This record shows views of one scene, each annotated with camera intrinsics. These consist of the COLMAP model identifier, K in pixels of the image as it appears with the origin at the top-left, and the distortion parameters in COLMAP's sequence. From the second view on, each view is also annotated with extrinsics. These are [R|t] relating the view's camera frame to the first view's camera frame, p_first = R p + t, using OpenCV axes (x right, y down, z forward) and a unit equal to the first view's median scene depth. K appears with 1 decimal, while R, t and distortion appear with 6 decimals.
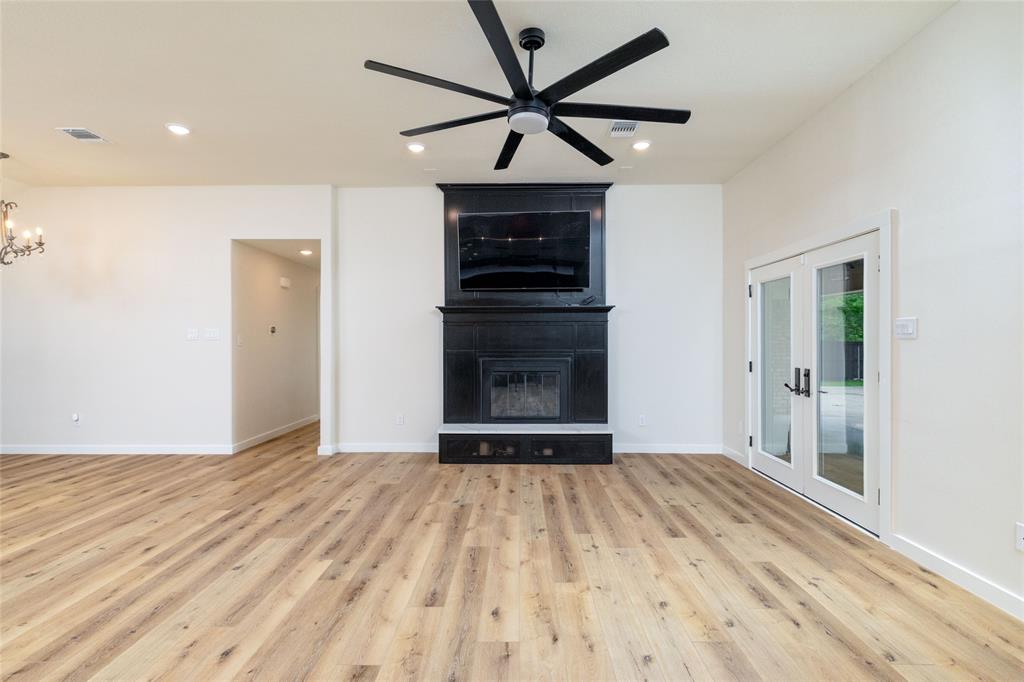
lens RADIAL K [[497.2, 0, 512.0], [0, 497.2, 341.0], [0, 0, 1]] dist [-0.000636, 0.000522]
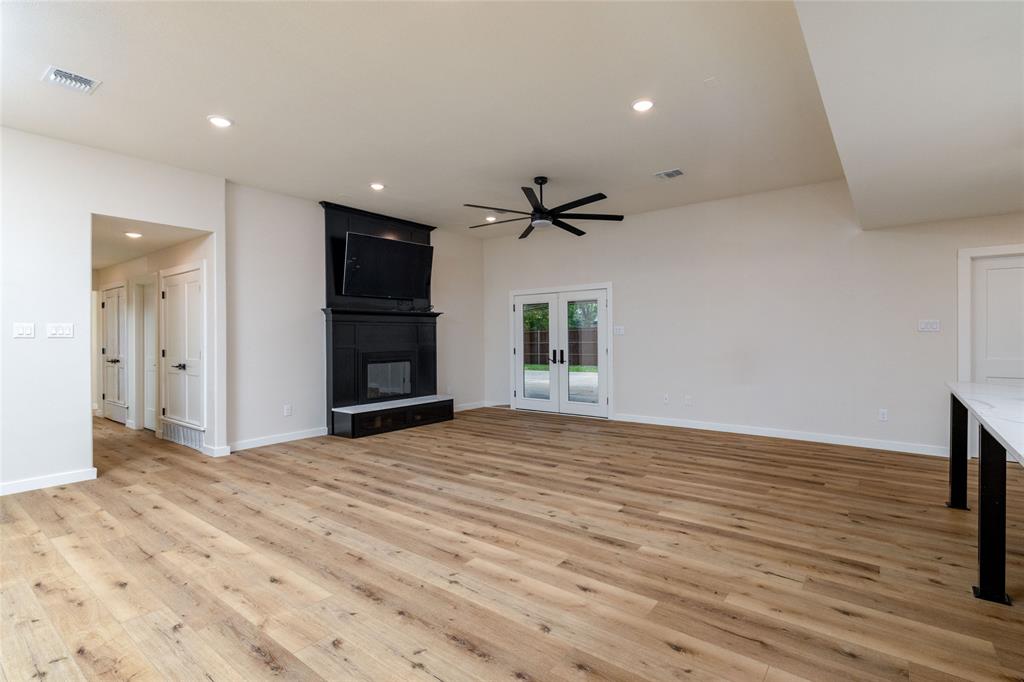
lens RADIAL K [[490.7, 0, 511.8], [0, 490.7, 332.9], [0, 0, 1]] dist [-0.000402, -0.000177]
pose [[0.601076, 0.002546, 0.799187, -1.258306], [0.008269, 0.999922, -0.009404, 0.004680], [-0.799149, 0.012261, 0.601008, -0.044027]]
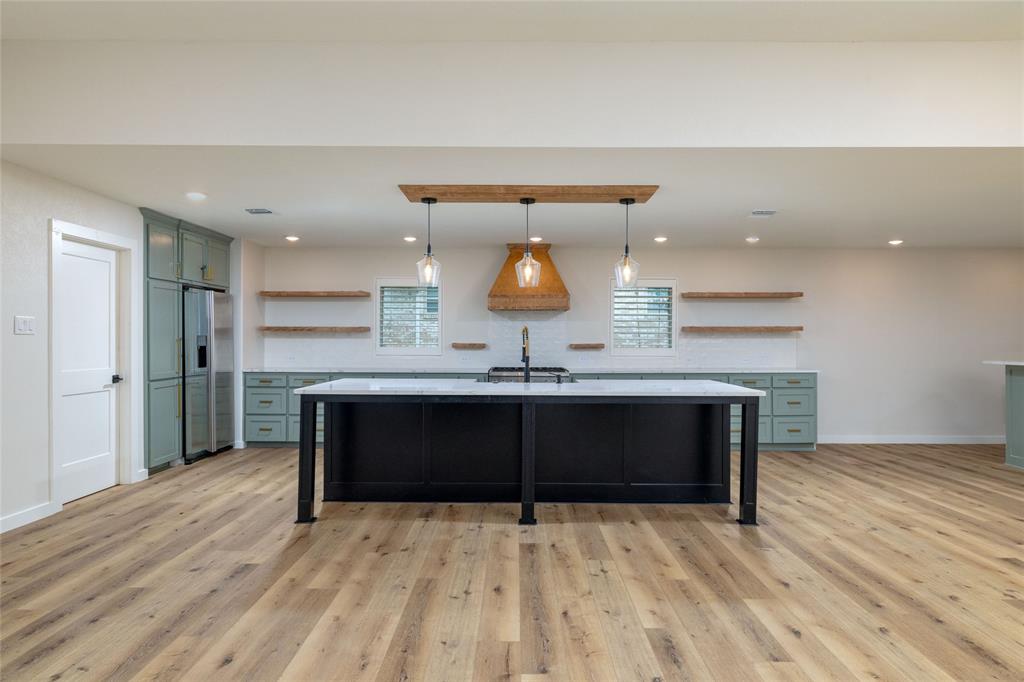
lens RADIAL K [[622.6, 0, 512.0], [0, 622.6, 341.0], [0, 0, 1]] dist [0.001970, -0.000715]
pose [[-0.999948, 0.000900, -0.010203, -0.284216], [0.000803, 0.999954, 0.009515, -0.002181], [0.010211, 0.009506, -0.999903, 1.051609]]
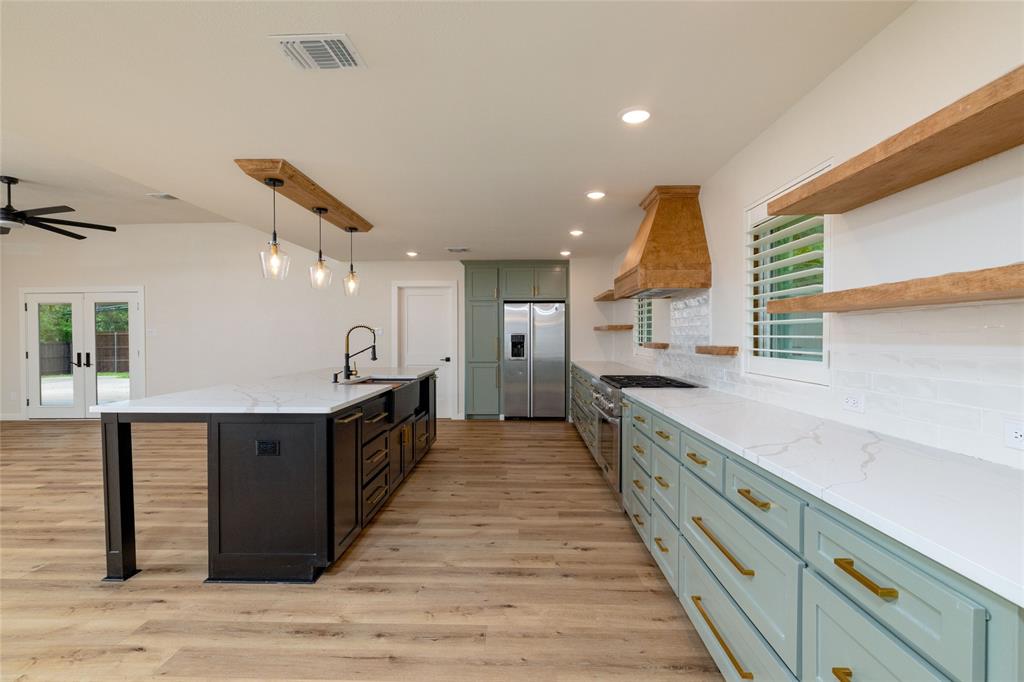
lens RADIAL K [[497.2, 0, 512.0], [0, 497.2, 341.0], [0, 0, 1]] dist [-0.000636, 0.000522]
pose [[0.005290, -0.004627, 0.999975, -1.502921], [0.007334, 0.999963, 0.004588, 0.014263], [-0.999959, 0.007309, 0.005324, -0.752316]]
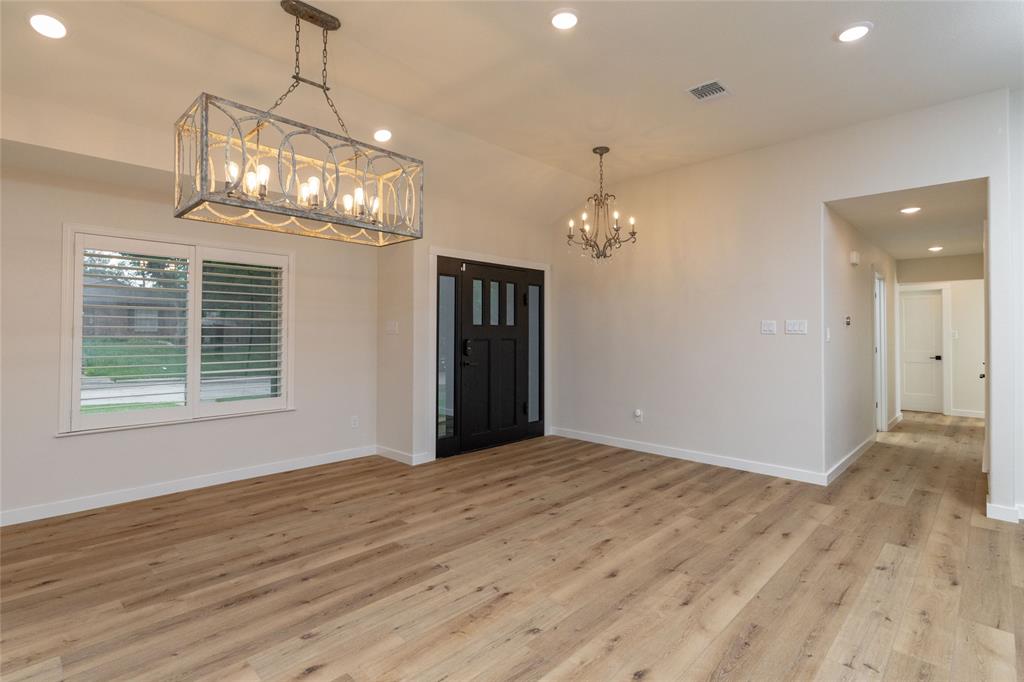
lens RADIAL K [[490.7, 0, 511.8], [0, 490.7, 332.9], [0, 0, 1]] dist [-0.000402, -0.000177]
pose [[0.724947, 0.001910, -0.688802, -0.627548], [-0.005275, 0.999982, -0.002779, -0.000062], [0.688784, 0.005648, 0.724945, 0.205206]]
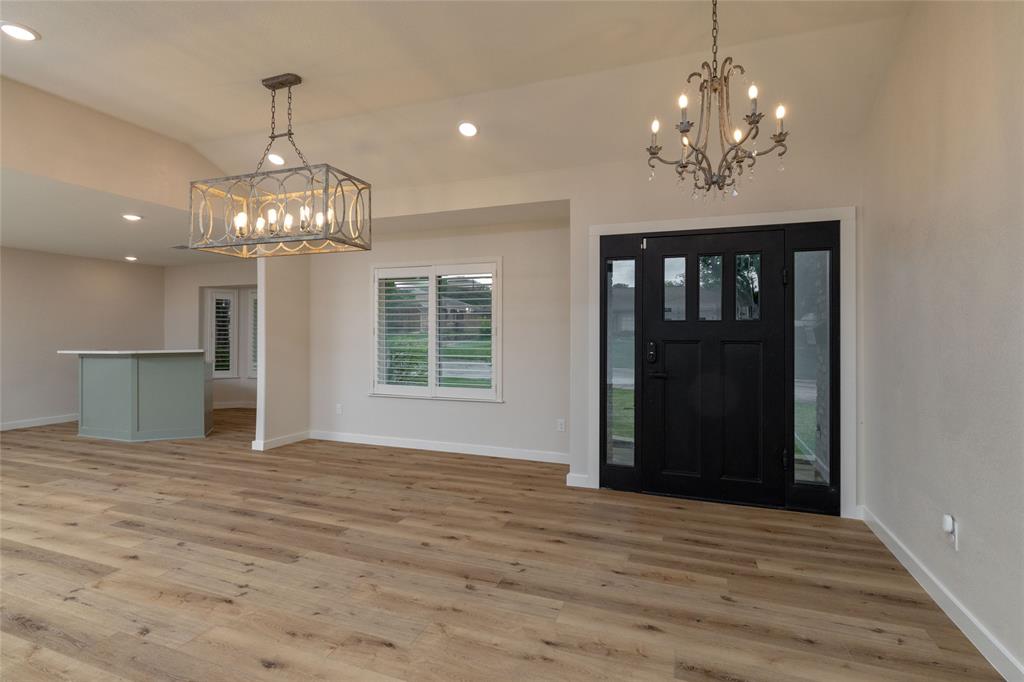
lens RADIAL K [[490.7, 0, 511.8], [0, 490.7, 332.9], [0, 0, 1]] dist [-0.000402, -0.000177]
pose [[-0.334943, -0.000762, -0.942238, -0.612314], [-0.006666, 0.999977, 0.001561, -0.000350], [0.942215, 0.006804, -0.334940, 1.270625]]
